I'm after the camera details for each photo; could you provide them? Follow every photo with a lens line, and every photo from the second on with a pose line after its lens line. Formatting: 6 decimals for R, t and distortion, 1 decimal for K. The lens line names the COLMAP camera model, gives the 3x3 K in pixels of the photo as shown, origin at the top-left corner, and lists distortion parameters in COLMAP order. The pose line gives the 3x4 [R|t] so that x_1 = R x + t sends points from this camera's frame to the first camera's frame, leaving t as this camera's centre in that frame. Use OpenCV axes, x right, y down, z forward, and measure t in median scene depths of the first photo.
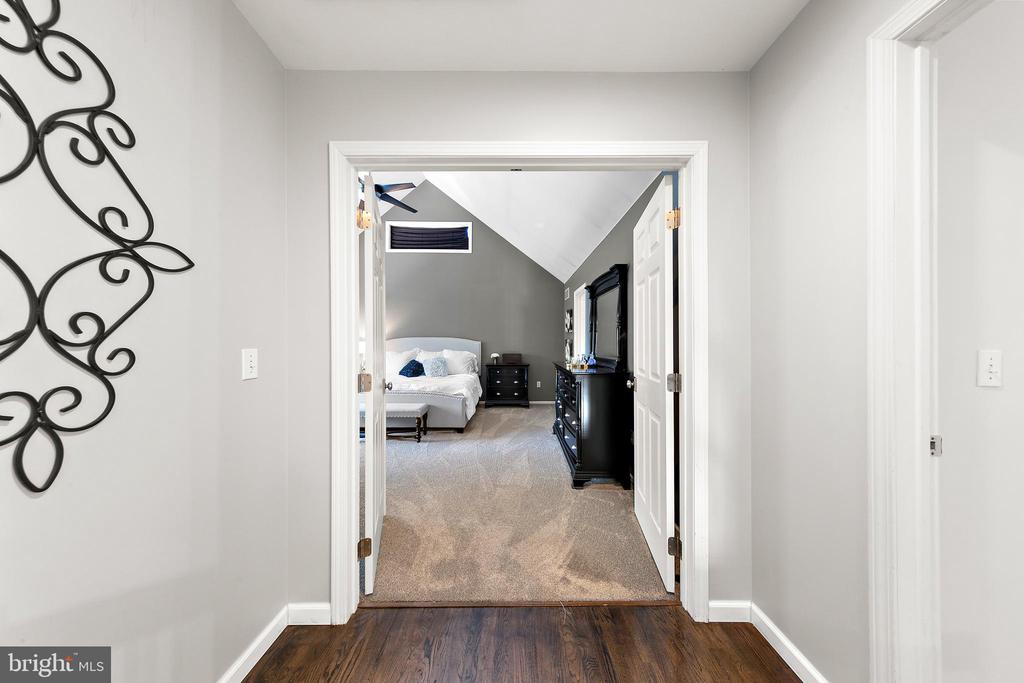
lens RADIAL K [[334.9, 0, 520.5], [0, 334.9, 346.9], [0, 0, 1]] dist [0.009190, -0.000108]
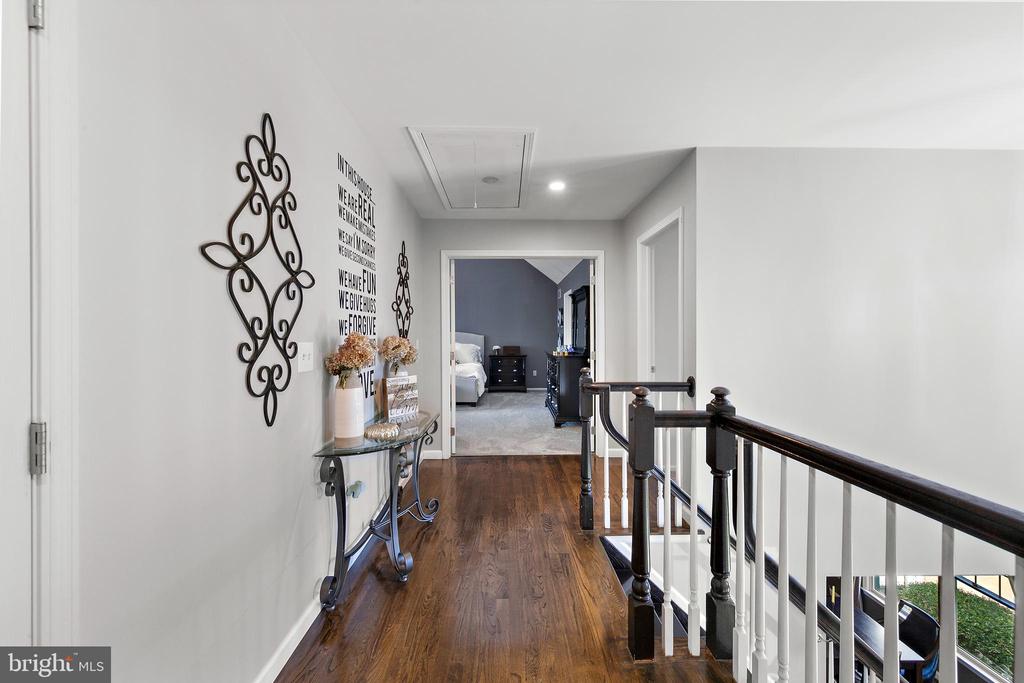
lens RADIAL K [[398.6, 0, 512.0], [0, 398.6, 341.5], [0, 0, 1]] dist [0.000160, 0.000009]
pose [[0.999964, -0.000190, -0.008520, -0.013690], [0.000204, 0.999999, 0.001638, 0.003248], [0.008520, -0.001640, 0.999962, -0.417015]]
